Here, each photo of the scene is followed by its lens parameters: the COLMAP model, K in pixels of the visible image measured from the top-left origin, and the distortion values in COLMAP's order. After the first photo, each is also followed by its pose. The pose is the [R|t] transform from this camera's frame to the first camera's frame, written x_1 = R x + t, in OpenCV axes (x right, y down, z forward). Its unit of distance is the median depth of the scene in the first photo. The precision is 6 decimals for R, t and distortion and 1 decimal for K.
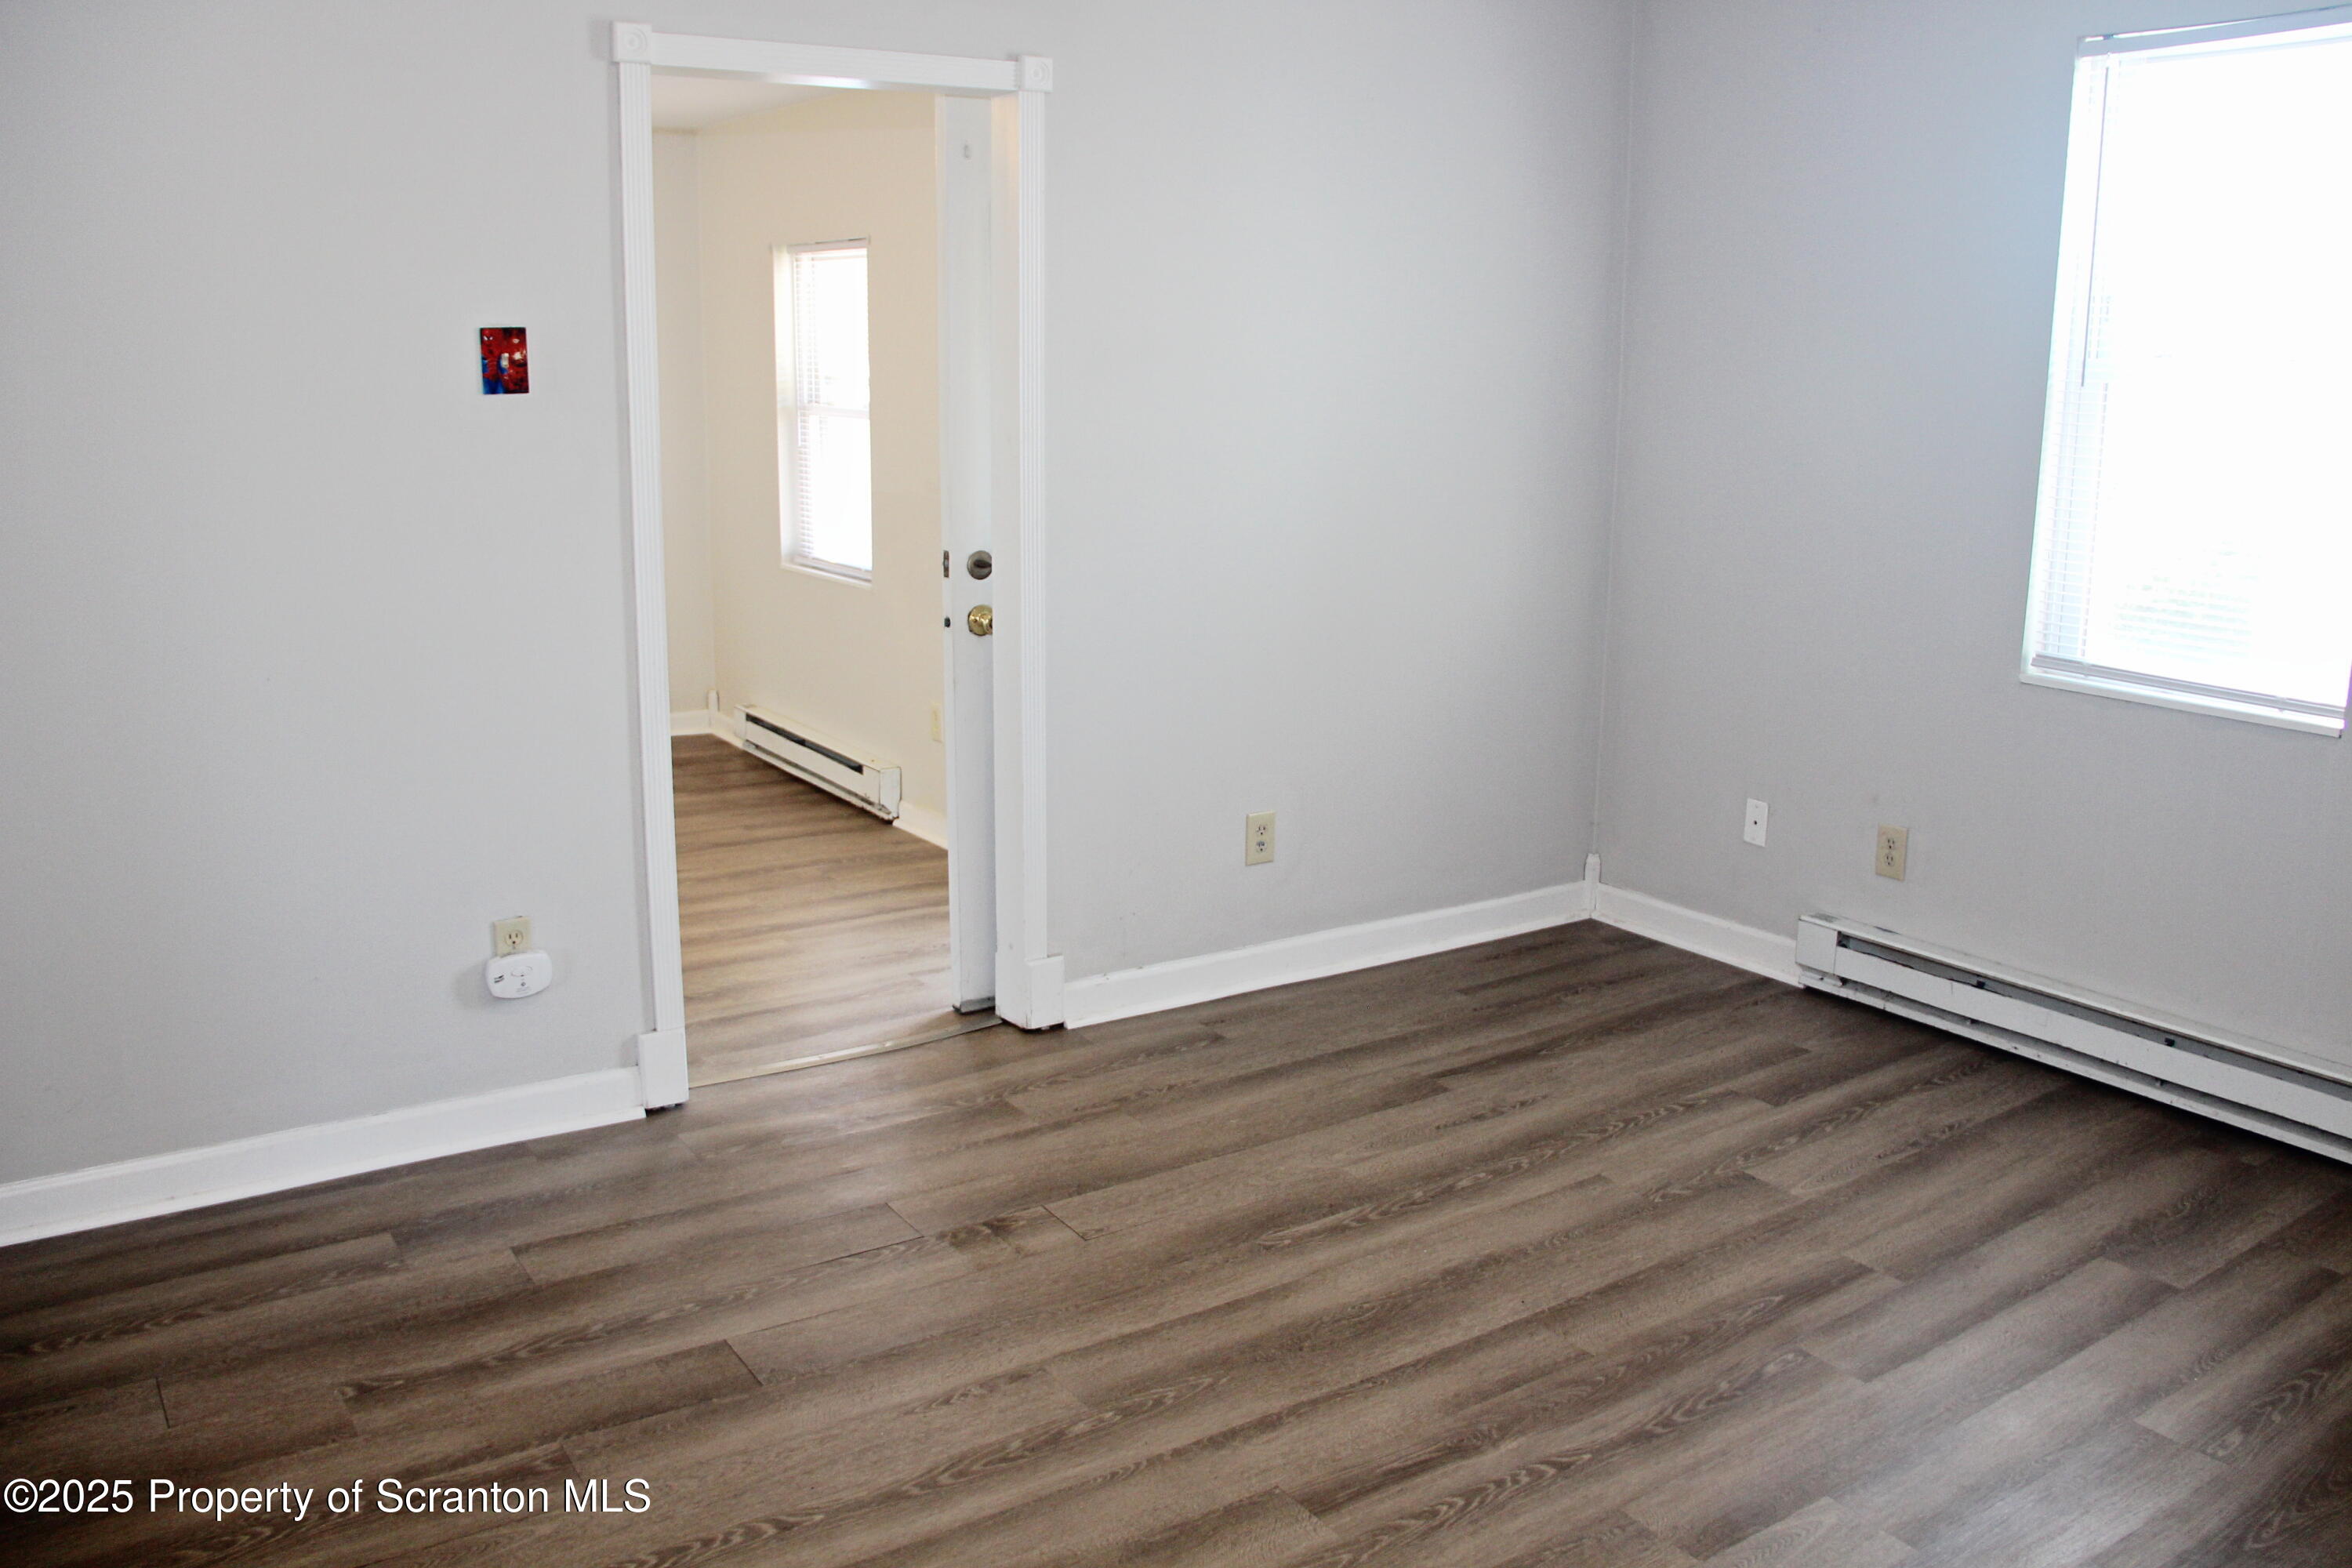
lens RADIAL K [[1944.3, 0, 1168.0], [0, 1944.3, 776.8], [0, 0, 1]] dist [-0.176890, 0.127534]
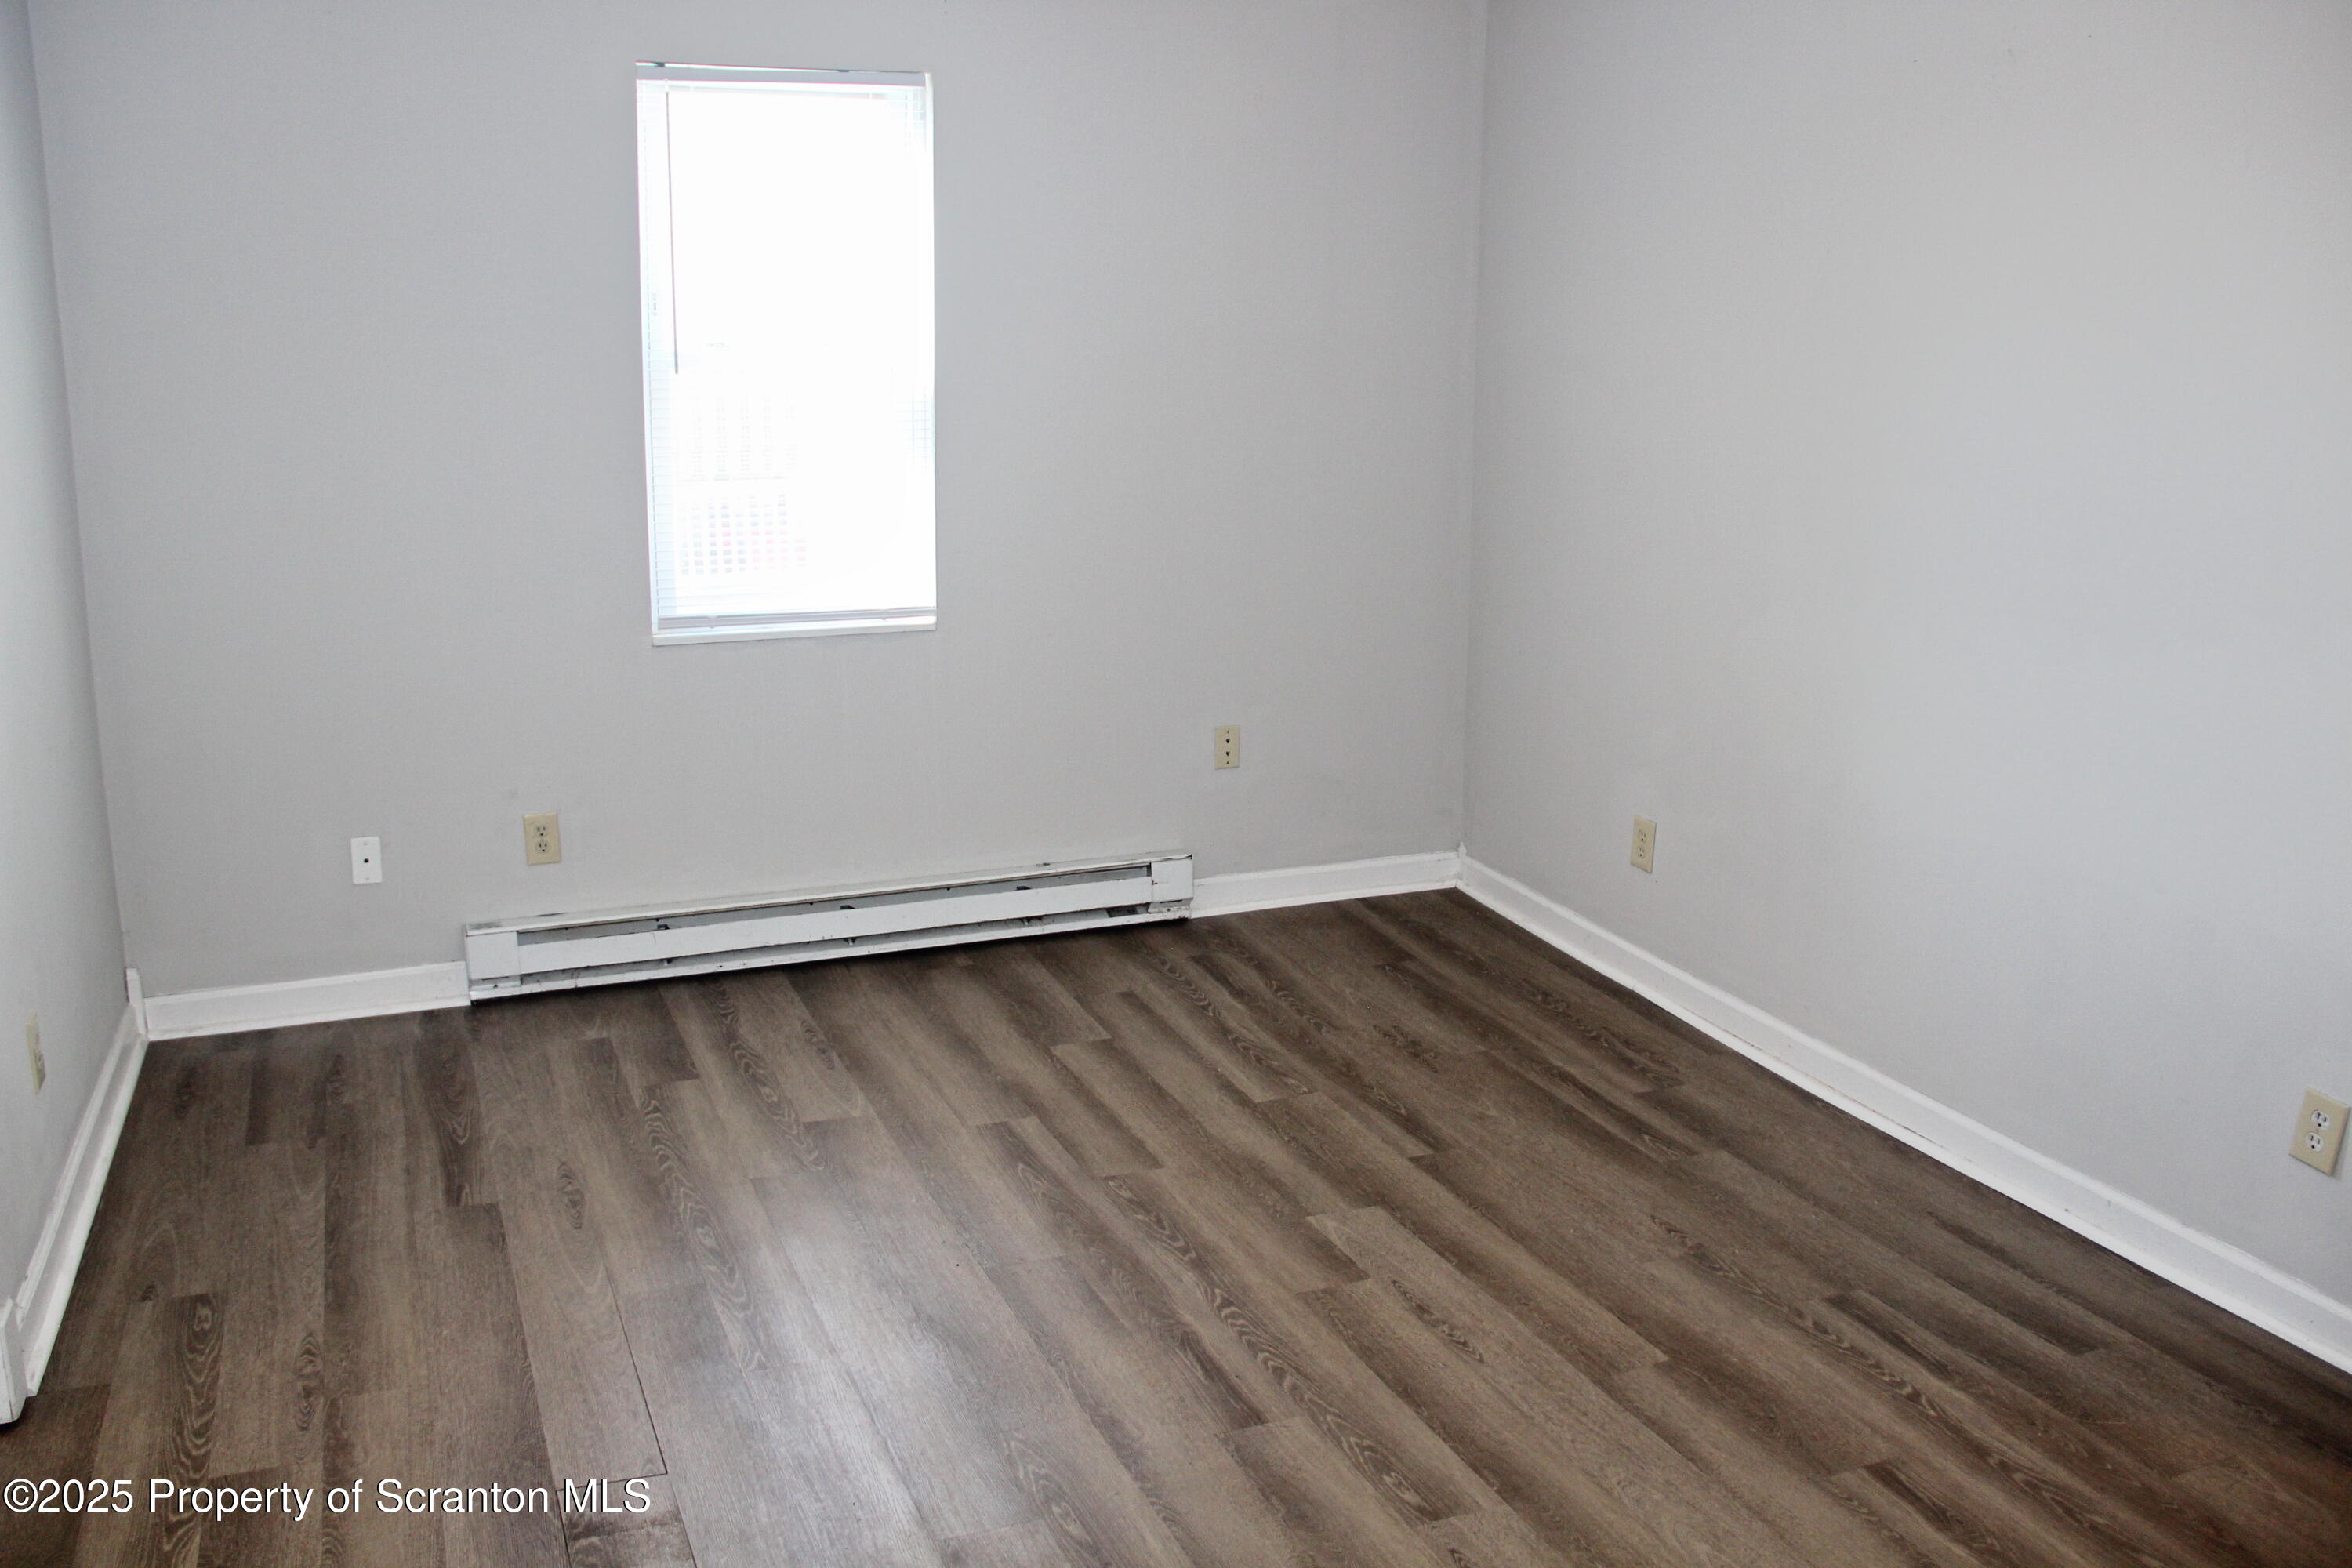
lens RADIAL K [[1944.3, 0, 1168.0], [0, 1944.3, 776.8], [0, 0, 1]] dist [-0.176890, 0.127534]
pose [[0.199700, -0.223149, 0.954109, -0.569322], [0.216535, 0.959700, 0.179135, -0.112337], [-0.955632, 0.170825, 0.239971, 0.459382]]
